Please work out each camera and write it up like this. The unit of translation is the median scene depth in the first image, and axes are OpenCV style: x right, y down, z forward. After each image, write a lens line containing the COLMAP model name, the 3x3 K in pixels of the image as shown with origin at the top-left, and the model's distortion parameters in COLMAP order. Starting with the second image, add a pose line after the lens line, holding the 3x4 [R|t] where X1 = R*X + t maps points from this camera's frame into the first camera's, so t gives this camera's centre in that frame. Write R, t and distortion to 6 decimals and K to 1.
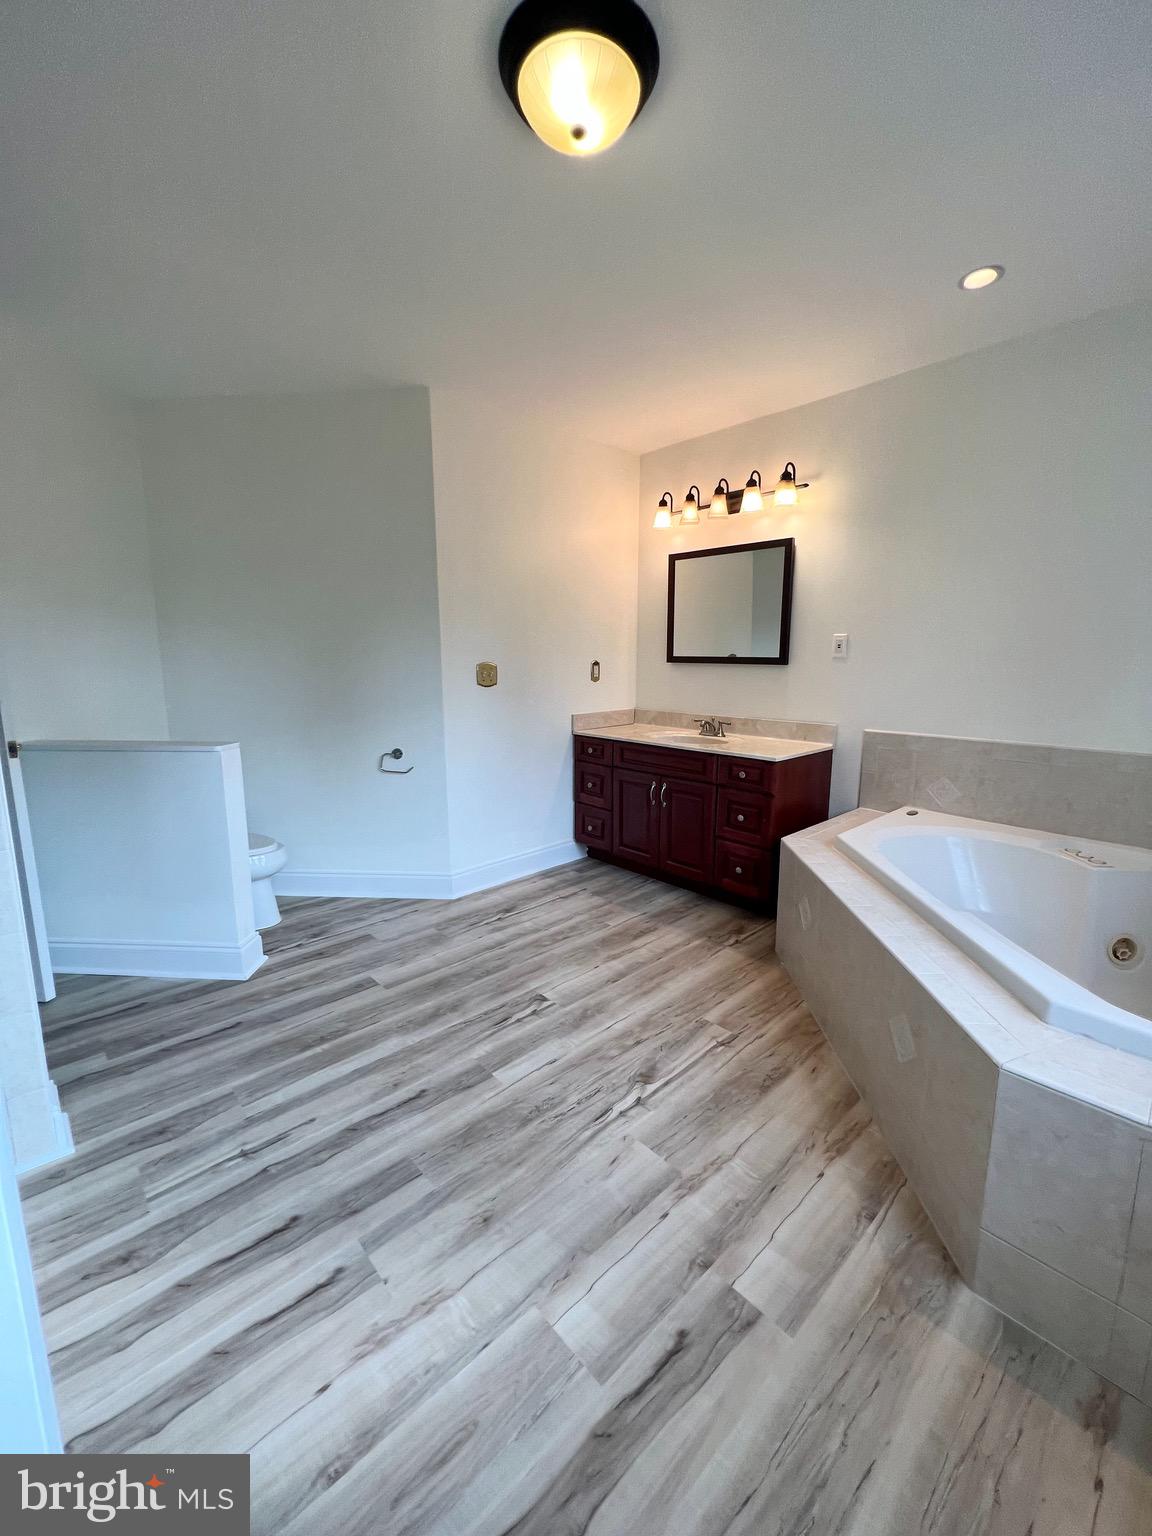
lens RADIAL K [[613.8, 0, 578.7], [0, 613.8, 762.5], [0, 0, 1]] dist [-0.001967, 0.000643]
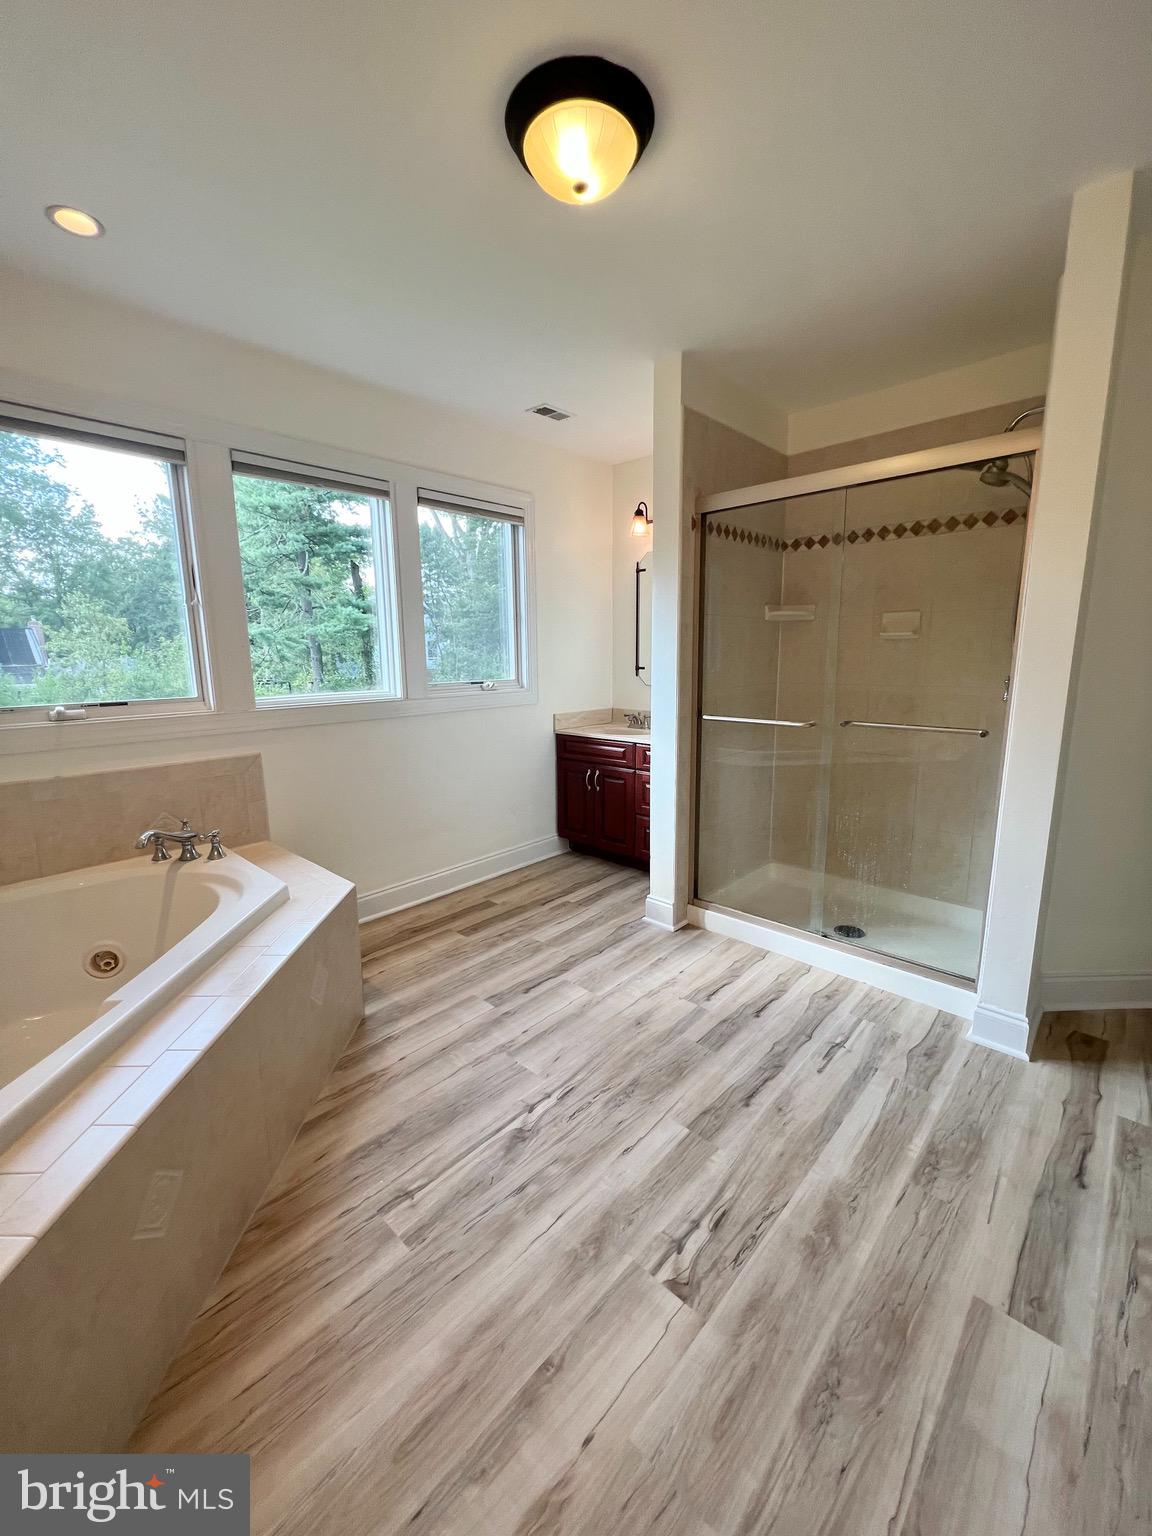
lens RADIAL K [[618.1, 0, 580.1], [0, 618.1, 765.4], [0, 0, 1]] dist [-0.000325, -0.000016]
pose [[-0.997289, 0.021171, -0.070479, 0.076381], [-0.004226, 0.939668, 0.342063, -0.328295], [0.073468, 0.341433, -0.937030, 1.756237]]
